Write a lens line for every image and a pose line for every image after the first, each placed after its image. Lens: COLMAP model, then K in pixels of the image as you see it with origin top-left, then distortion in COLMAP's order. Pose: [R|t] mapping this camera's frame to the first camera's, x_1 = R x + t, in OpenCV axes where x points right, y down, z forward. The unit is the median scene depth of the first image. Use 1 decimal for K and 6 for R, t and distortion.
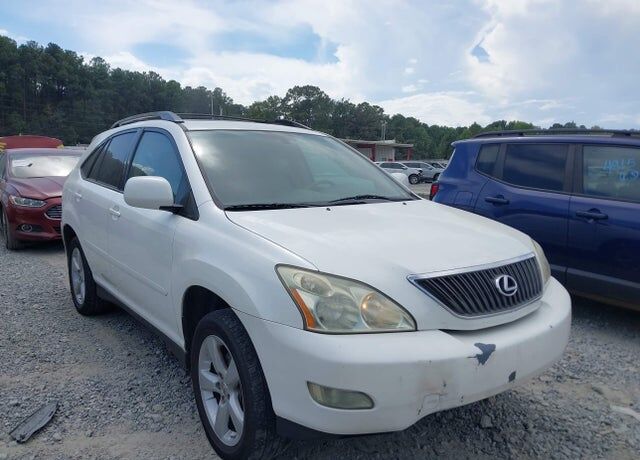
lens RADIAL K [[544.7, 0, 320.4], [0, 544.7, 228.2], [0, 0, 1]] dist [0.041637, -0.009066]
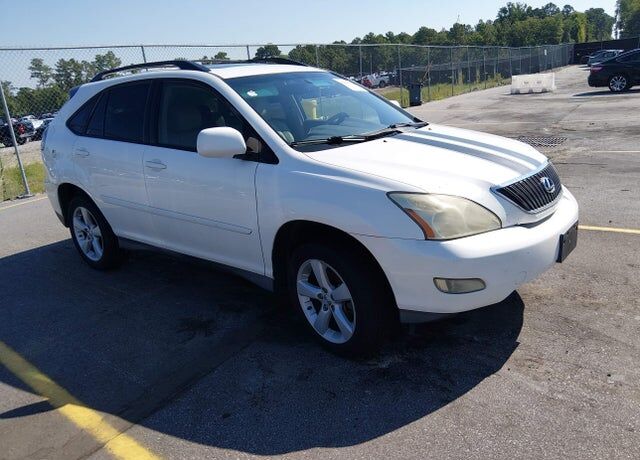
lens RADIAL K [[544.7, 0, 323.5], [0, 544.7, 231.0], [0, 0, 1]] dist [0.041637, -0.009066]
pose [[0.961570, -0.153699, 0.227509, -0.509267], [0.115893, 0.978403, 0.171160, -0.075855], [-0.248902, -0.138216, 0.958616, -0.152874]]
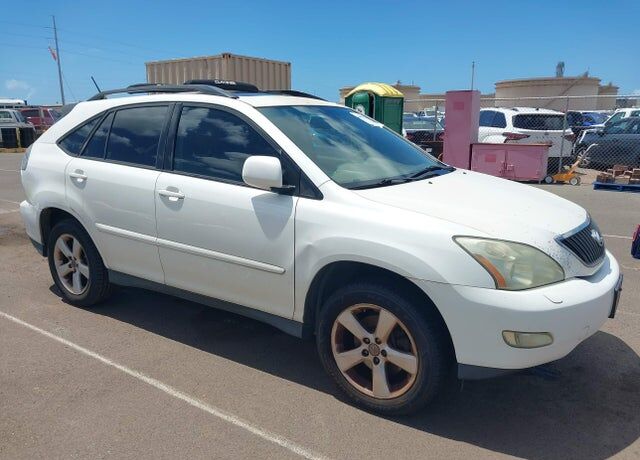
lens RADIAL K [[544.7, 0, 323.3], [0, 544.7, 233.7], [0, 0, 1]] dist [0.041637, -0.009066]
pose [[0.932639, -0.087062, 0.350150, -0.734890], [0.051496, 0.992635, 0.109650, -0.079606], [-0.357118, -0.084233, 0.930254, 0.025166]]
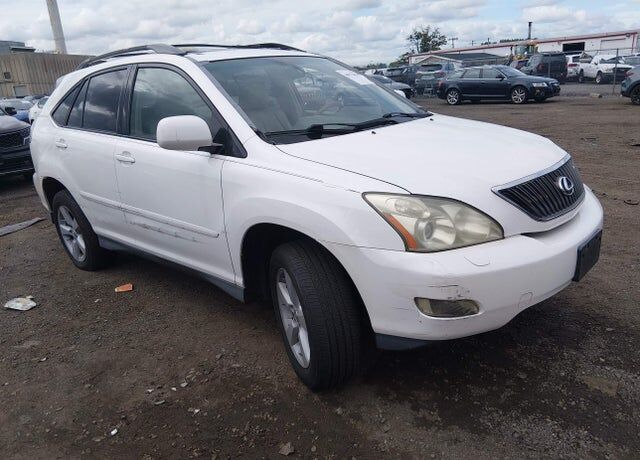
lens RADIAL K [[544.7, 0, 318.9], [0, 544.7, 230.0], [0, 0, 1]] dist [0.041637, -0.009066]
pose [[0.979287, -0.134446, 0.151399, -0.324998], [0.108672, 0.979906, 0.167258, -0.046320], [-0.170844, -0.147340, 0.974219, 0.003059]]
